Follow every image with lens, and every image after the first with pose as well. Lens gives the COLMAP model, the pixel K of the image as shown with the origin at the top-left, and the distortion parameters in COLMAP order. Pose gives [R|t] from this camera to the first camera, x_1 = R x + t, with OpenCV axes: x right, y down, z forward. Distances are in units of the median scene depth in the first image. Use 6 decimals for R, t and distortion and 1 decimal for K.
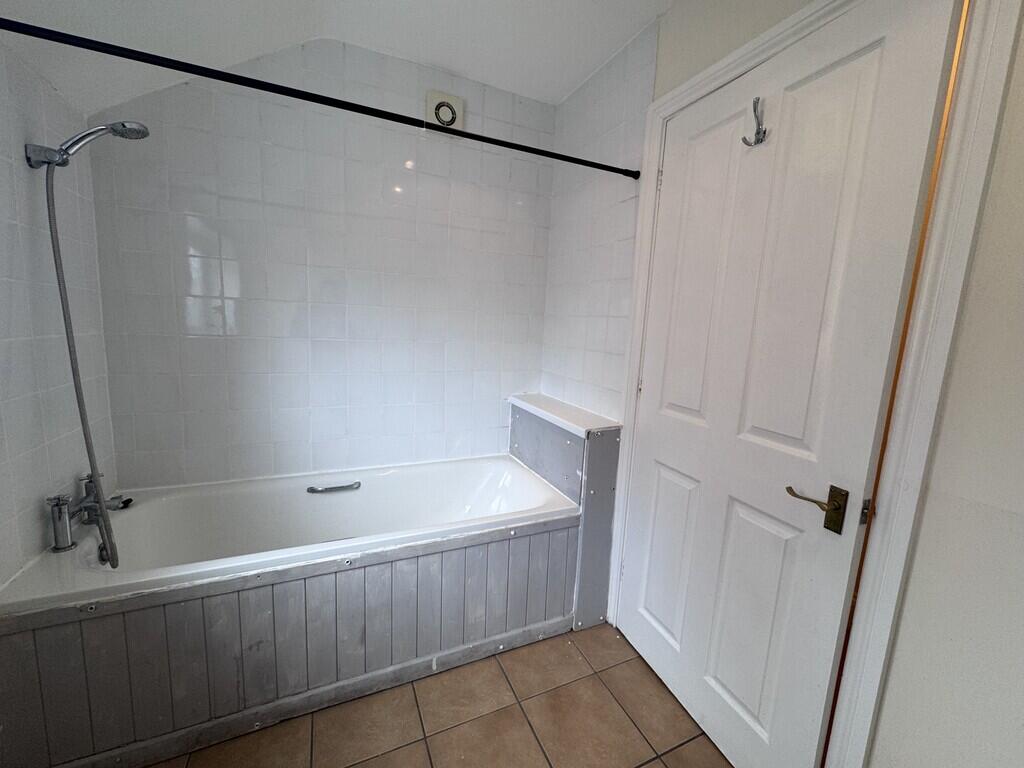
lens RADIAL K [[411.7, 0, 512.0], [0, 411.7, 384.0], [0, 0, 1]] dist [0.003652, 0.000015]
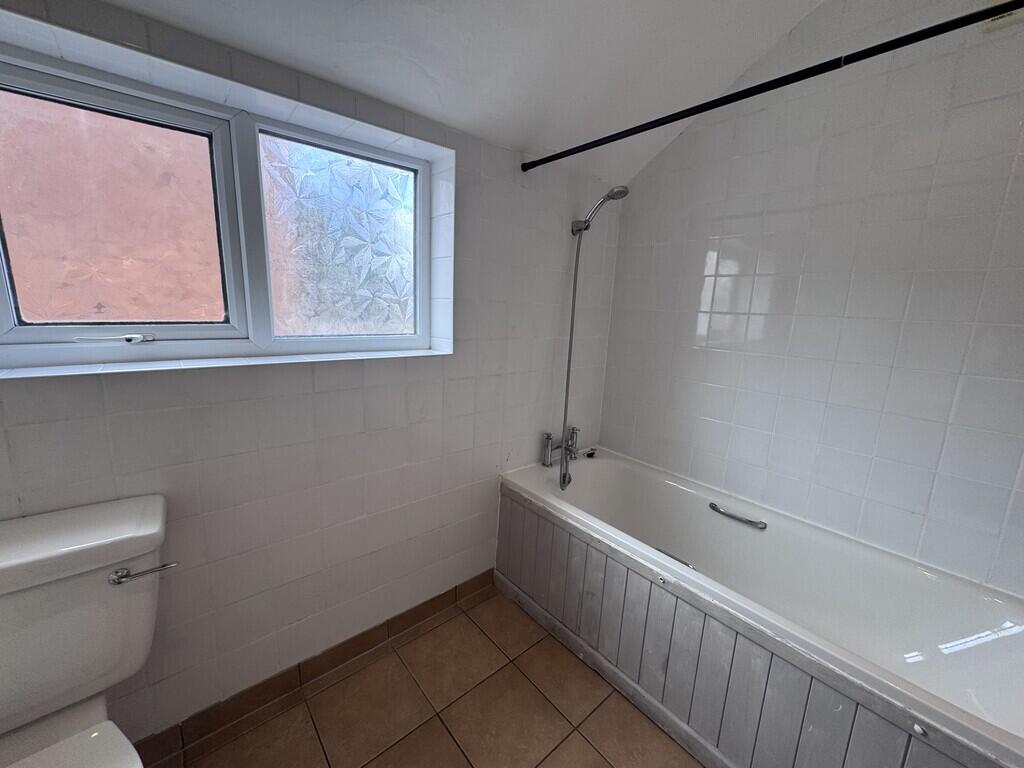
lens RADIAL K [[411.7, 0, 512.0], [0, 411.7, 384.0], [0, 0, 1]] dist [0.003652, 0.000015]
pose [[0.281682, 0.150905, -0.947567, 0.353942], [-0.173256, 0.979322, 0.104459, -0.061831], [0.943736, 0.134747, 0.302002, 0.303555]]
